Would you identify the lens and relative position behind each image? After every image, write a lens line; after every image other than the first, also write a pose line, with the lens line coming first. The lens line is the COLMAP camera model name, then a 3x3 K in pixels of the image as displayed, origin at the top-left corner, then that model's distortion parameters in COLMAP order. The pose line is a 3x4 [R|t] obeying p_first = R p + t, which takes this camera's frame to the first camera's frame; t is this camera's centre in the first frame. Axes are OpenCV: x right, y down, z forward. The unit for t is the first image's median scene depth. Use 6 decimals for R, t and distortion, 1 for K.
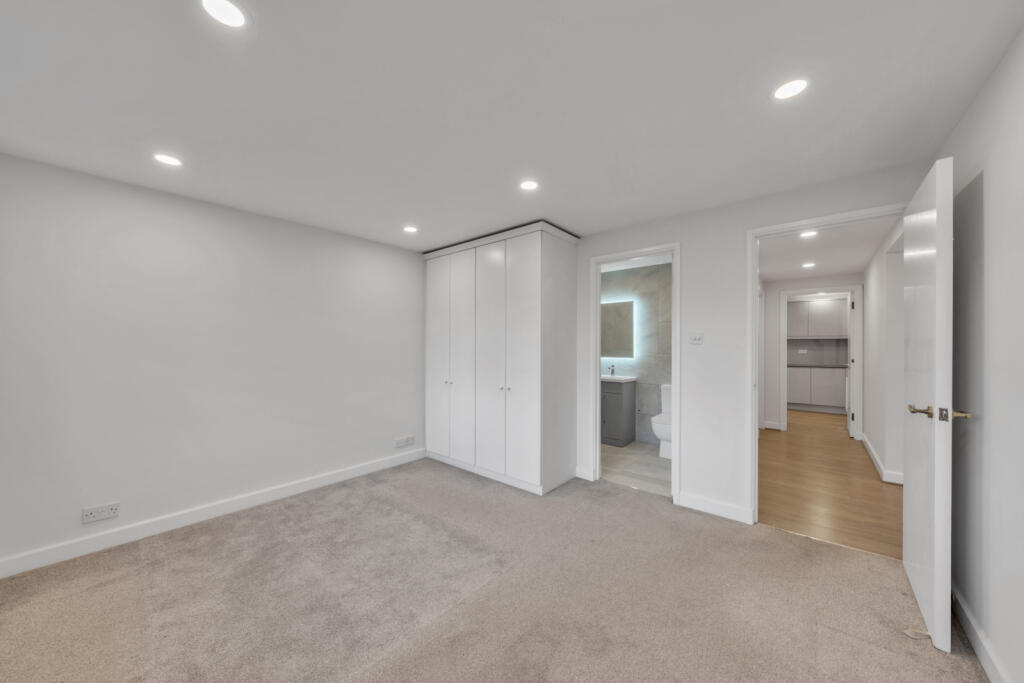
lens RADIAL K [[352.1, 0, 508.4], [0, 352.1, 342.2], [0, 0, 1]] dist [0.000254, -0.000074]
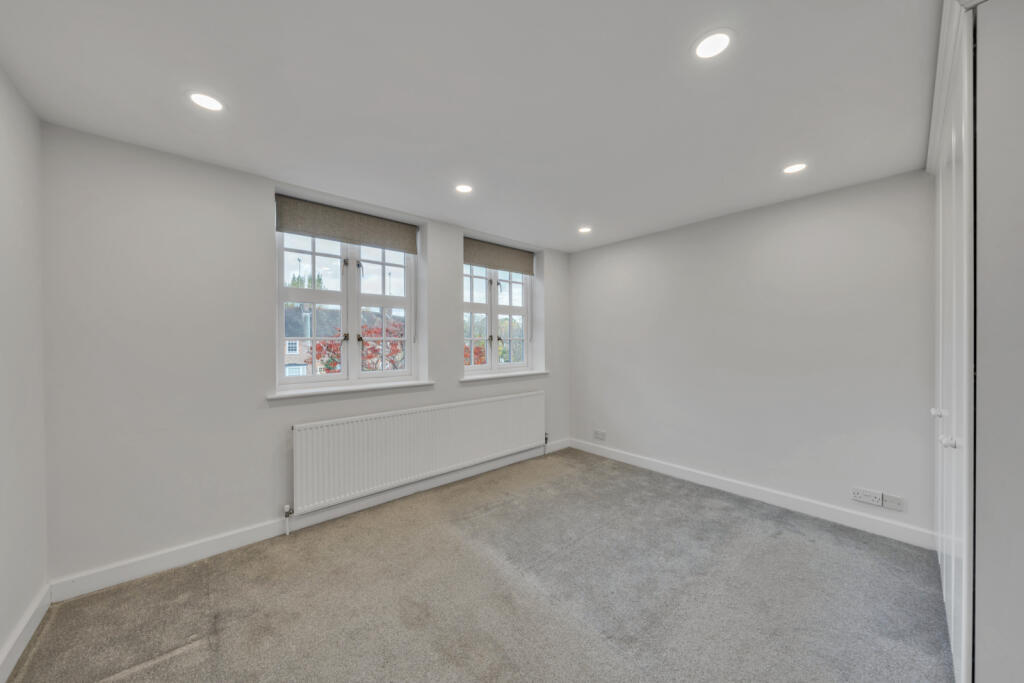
lens RADIAL K [[352.1, 0, 508.4], [0, 352.1, 342.2], [0, 0, 1]] dist [0.000254, -0.000074]
pose [[-0.147947, -0.000214, -0.988995, 0.543402], [0.015367, 0.999879, -0.002515, 0.012572], [0.988876, -0.015570, -0.147925, 0.659308]]
